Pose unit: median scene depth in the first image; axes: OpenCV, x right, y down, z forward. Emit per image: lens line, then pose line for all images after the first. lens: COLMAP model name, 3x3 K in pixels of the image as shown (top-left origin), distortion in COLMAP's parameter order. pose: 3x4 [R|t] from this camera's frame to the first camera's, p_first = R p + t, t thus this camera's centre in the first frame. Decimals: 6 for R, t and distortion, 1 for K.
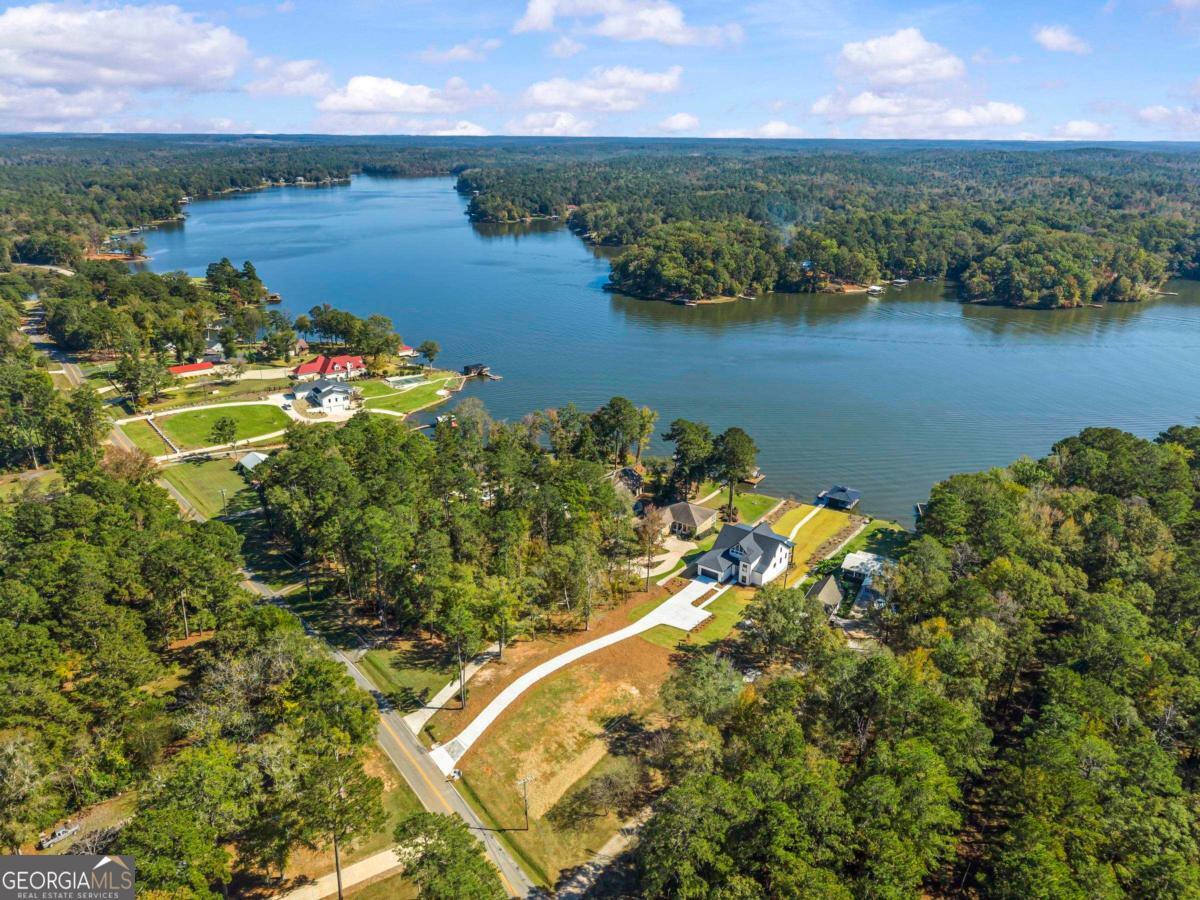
lens RADIAL K [[816.0, 0, 598.1], [0, 816.0, 450.0], [0, 0, 1]] dist [0.021261, -0.033779]
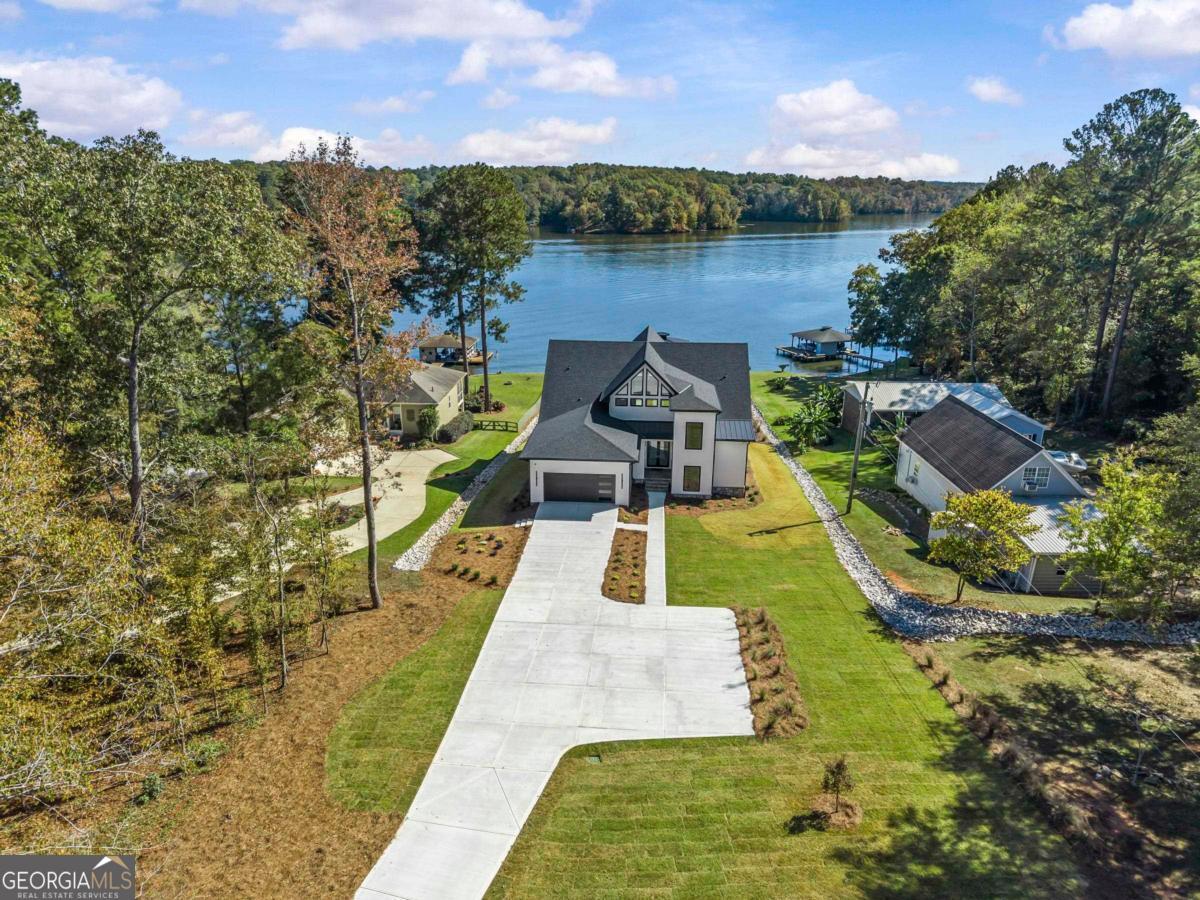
lens RADIAL K [[816.0, 0, 597.1], [0, 816.0, 452.2], [0, 0, 1]] dist [0.021261, -0.033779]
pose [[0.855414, -0.174094, 0.487809, 0.014195], [0.199491, 0.979900, -0.000108, 0.142507], [-0.477985, 0.097406, 0.872950, 0.767423]]
